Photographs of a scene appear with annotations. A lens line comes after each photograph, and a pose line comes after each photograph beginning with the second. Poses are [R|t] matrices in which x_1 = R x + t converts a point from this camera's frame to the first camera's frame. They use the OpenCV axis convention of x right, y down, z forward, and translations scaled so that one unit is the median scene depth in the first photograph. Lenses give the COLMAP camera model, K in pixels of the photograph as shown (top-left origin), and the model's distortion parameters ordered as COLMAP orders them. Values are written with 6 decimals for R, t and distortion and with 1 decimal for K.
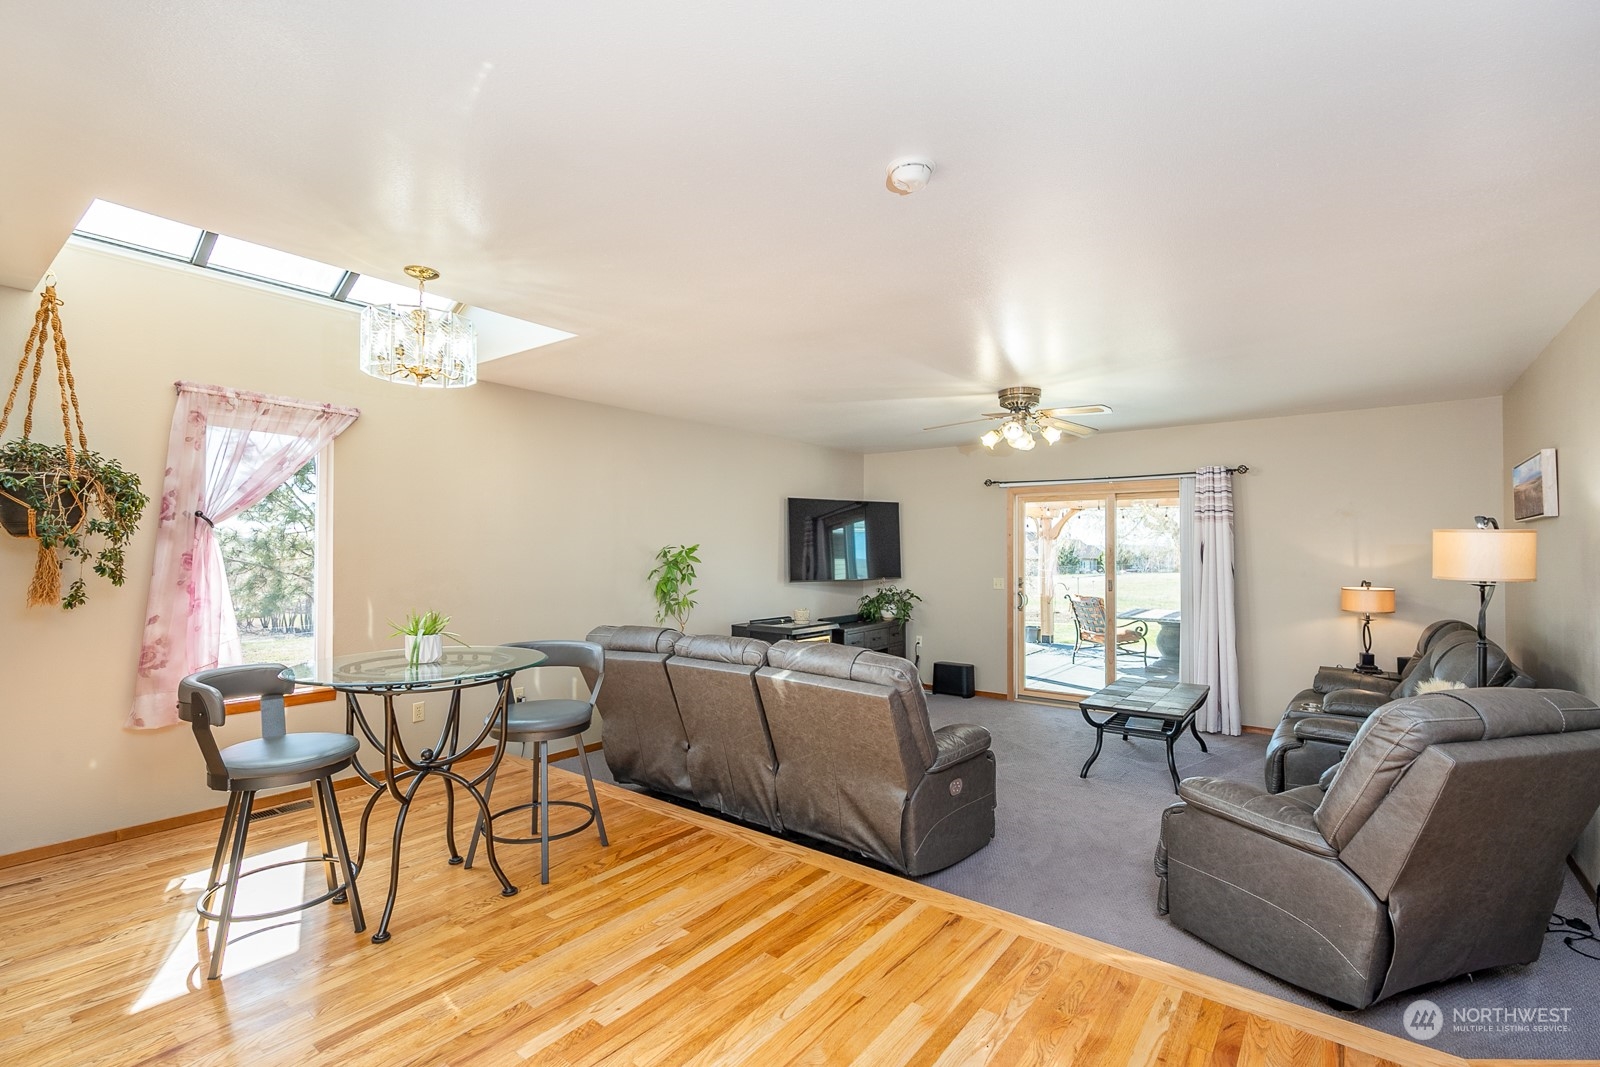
lens RADIAL K [[711.6, 0, 802.8], [0, 711.6, 538.4], [0, 0, 1]] dist [0.000324, 0.000331]
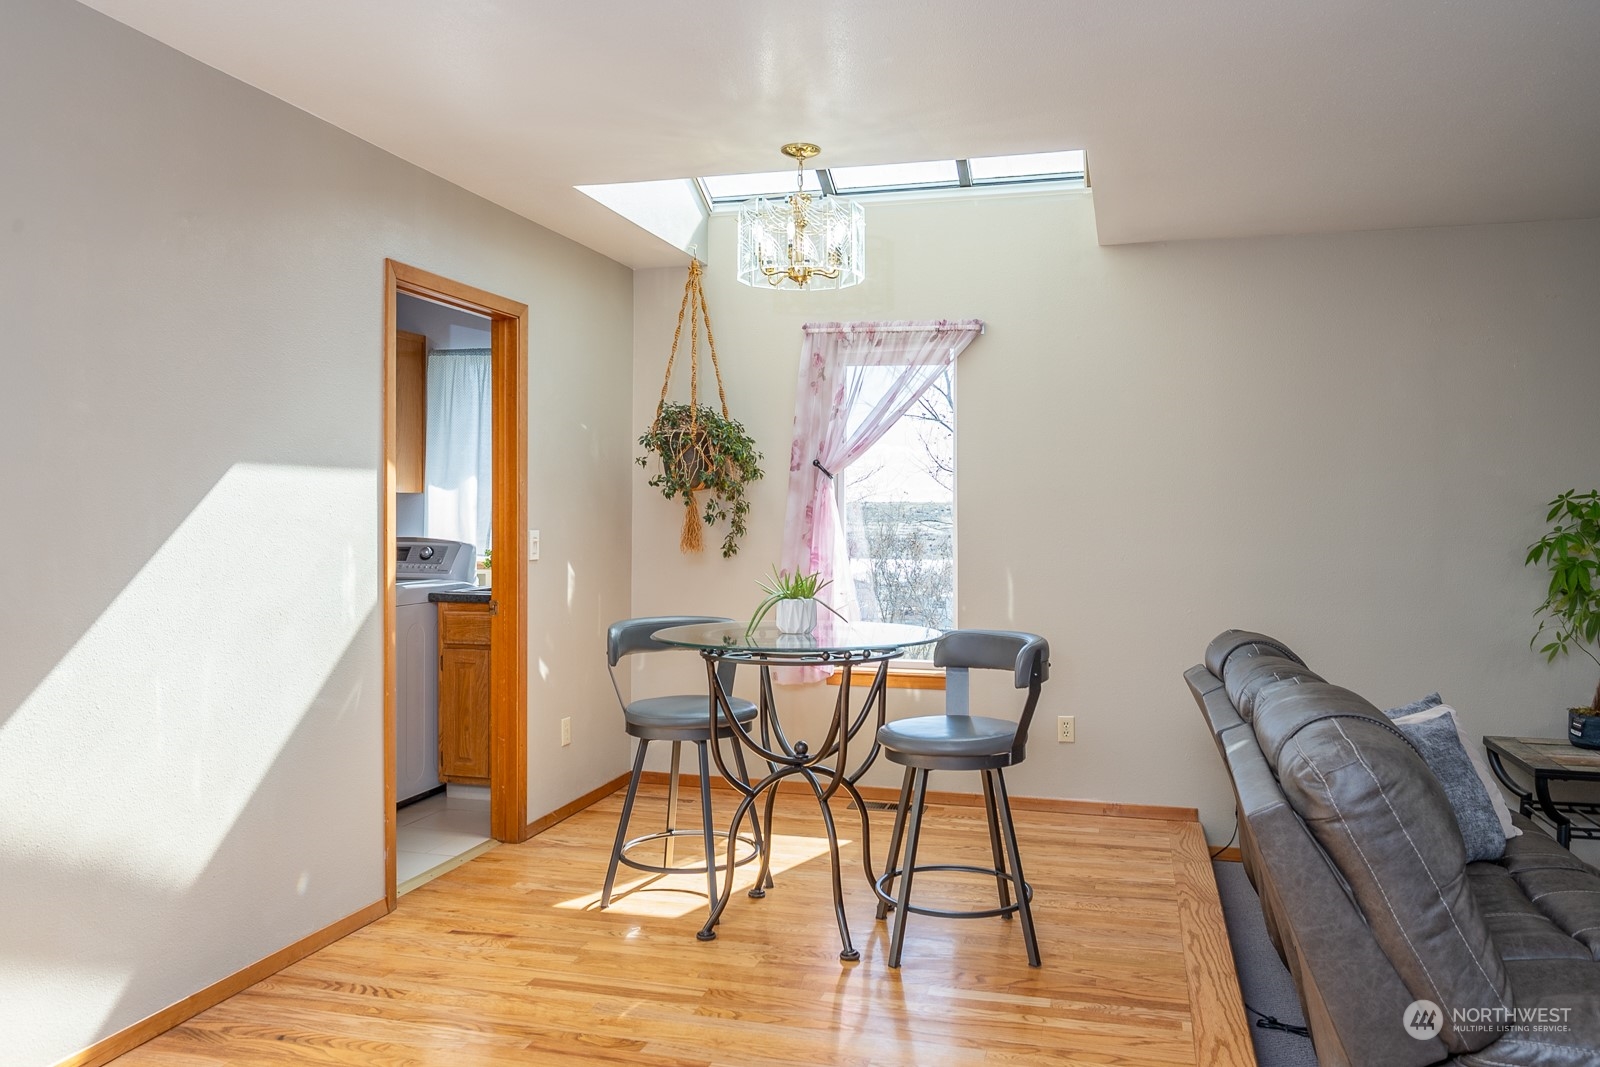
lens RADIAL K [[1152.4, 0, 803.1], [0, 1152.4, 511.0], [0, 0, 1]] dist [-0.002095, -0.000765]
pose [[0.391661, -0.007839, -0.920076, 0.546151], [0.012944, 0.999912, -0.003009, 0.032851], [0.920019, -0.010731, 0.391728, 0.404580]]
